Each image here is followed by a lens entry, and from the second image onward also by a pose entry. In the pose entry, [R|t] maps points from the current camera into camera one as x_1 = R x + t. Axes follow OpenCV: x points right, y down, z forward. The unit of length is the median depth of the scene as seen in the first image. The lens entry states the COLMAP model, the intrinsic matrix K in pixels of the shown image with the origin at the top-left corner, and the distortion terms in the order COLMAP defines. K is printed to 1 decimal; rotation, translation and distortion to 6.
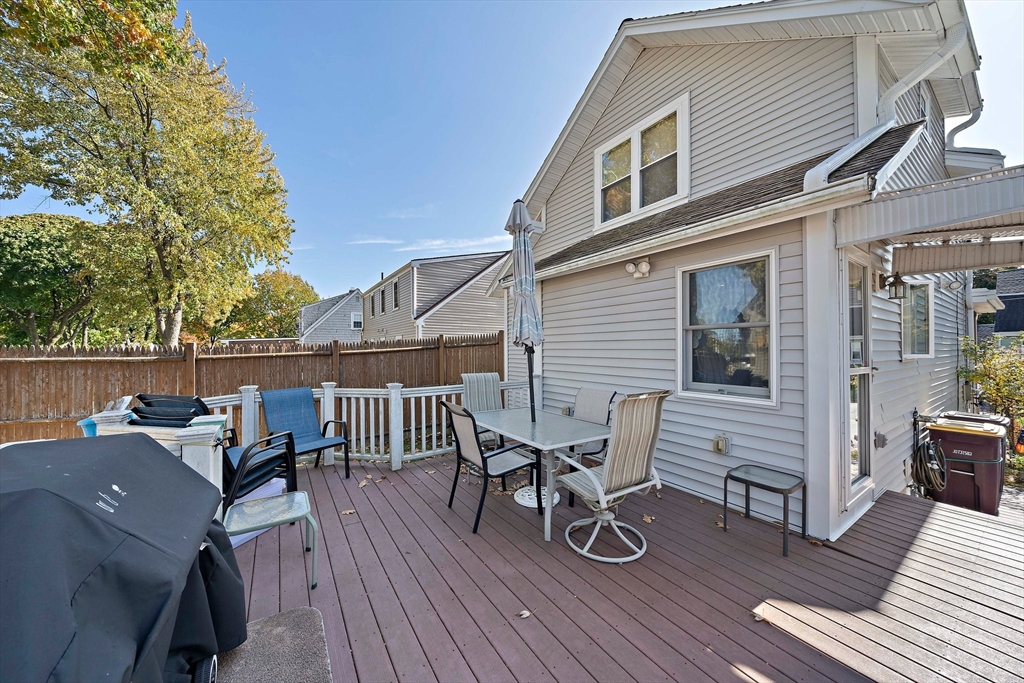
lens RADIAL K [[350.5, 0, 506.6], [0, 350.5, 338.2], [0, 0, 1]] dist [-0.010147, 0.000805]
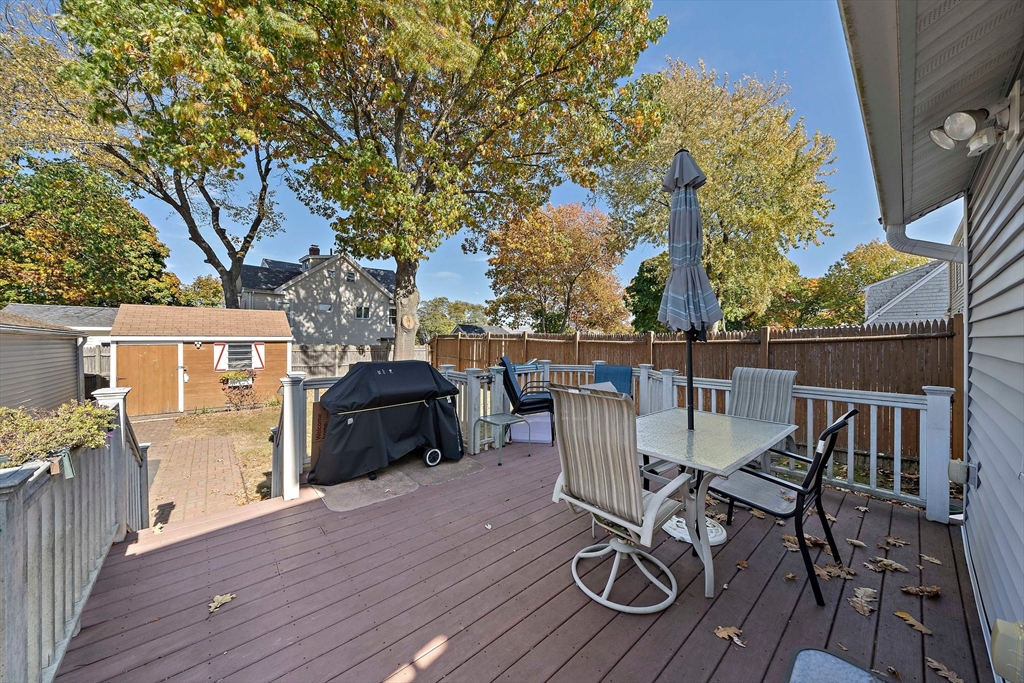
lens RADIAL K [[350.5, 0, 505.1], [0, 350.5, 339.1], [0, 0, 1]] dist [-0.010147, 0.000805]
pose [[0.128272, 0.007683, -0.991709, 0.615558], [0.026641, 0.999582, 0.011190, 0.015207], [0.991381, -0.027856, 0.128013, 0.391314]]
